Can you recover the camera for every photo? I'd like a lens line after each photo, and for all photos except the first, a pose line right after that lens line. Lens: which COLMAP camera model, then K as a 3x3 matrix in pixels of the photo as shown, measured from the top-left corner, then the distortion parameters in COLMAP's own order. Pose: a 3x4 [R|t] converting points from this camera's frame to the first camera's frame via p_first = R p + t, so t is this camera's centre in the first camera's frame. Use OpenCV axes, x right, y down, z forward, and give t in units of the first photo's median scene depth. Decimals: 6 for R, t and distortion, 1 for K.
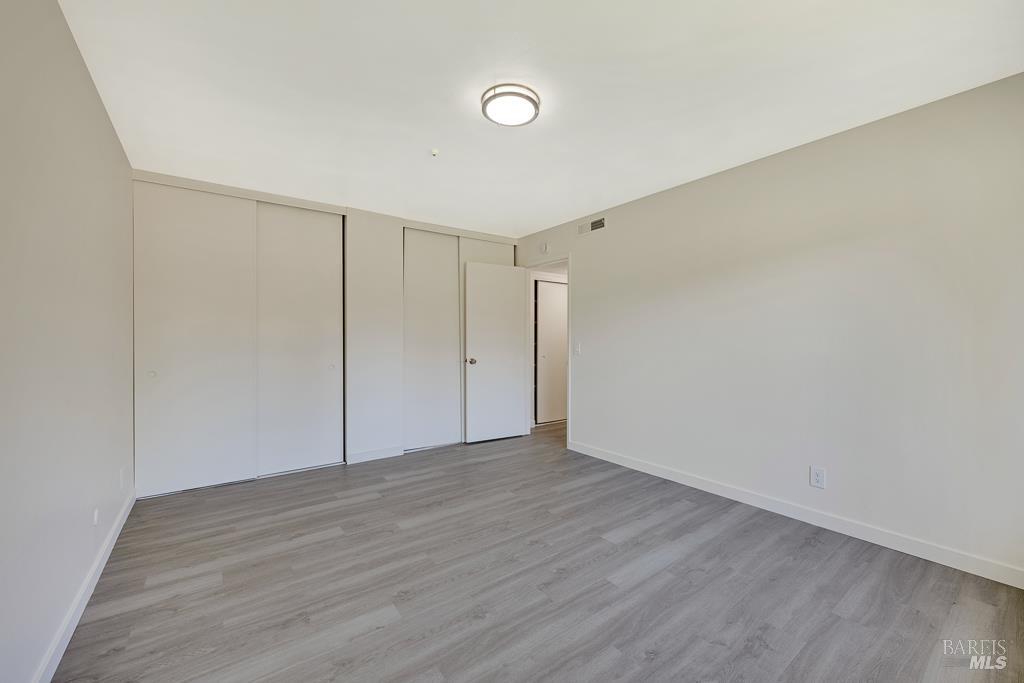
lens RADIAL K [[404.2, 0, 511.3], [0, 404.2, 341.3], [0, 0, 1]] dist [-0.003567, 0.000014]
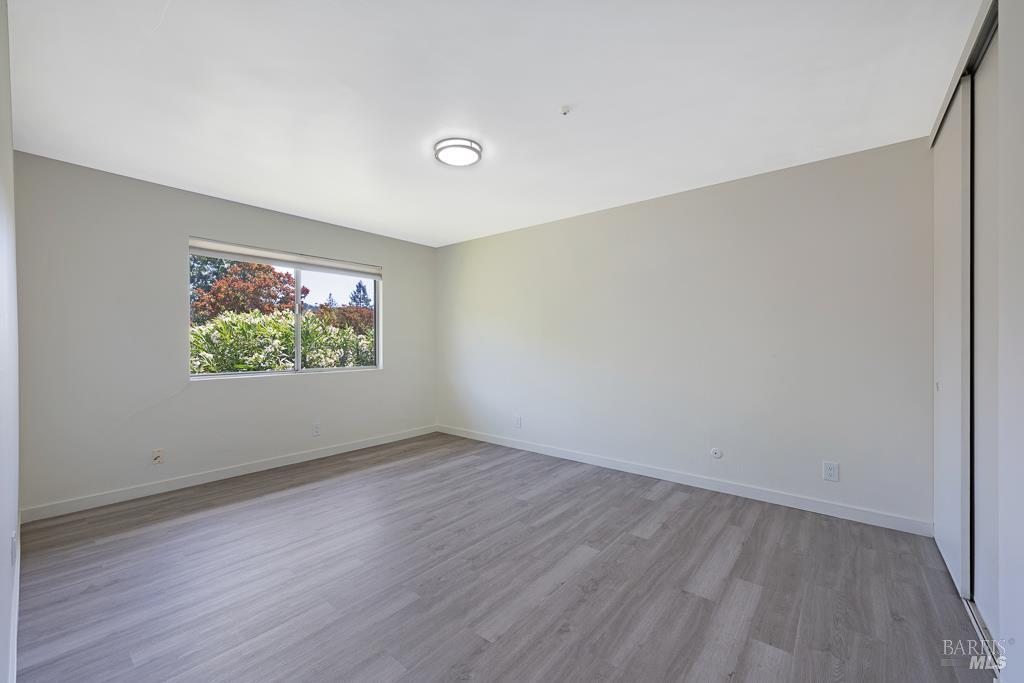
lens RADIAL K [[404.2, 0, 511.8], [0, 404.2, 342.4], [0, 0, 1]] dist [-0.003567, 0.000014]
pose [[-0.971681, 0.000611, -0.236296, 0.117335], [-0.000101, 0.999995, 0.003001, -0.007387], [0.236297, 0.002940, -0.971676, 1.973332]]
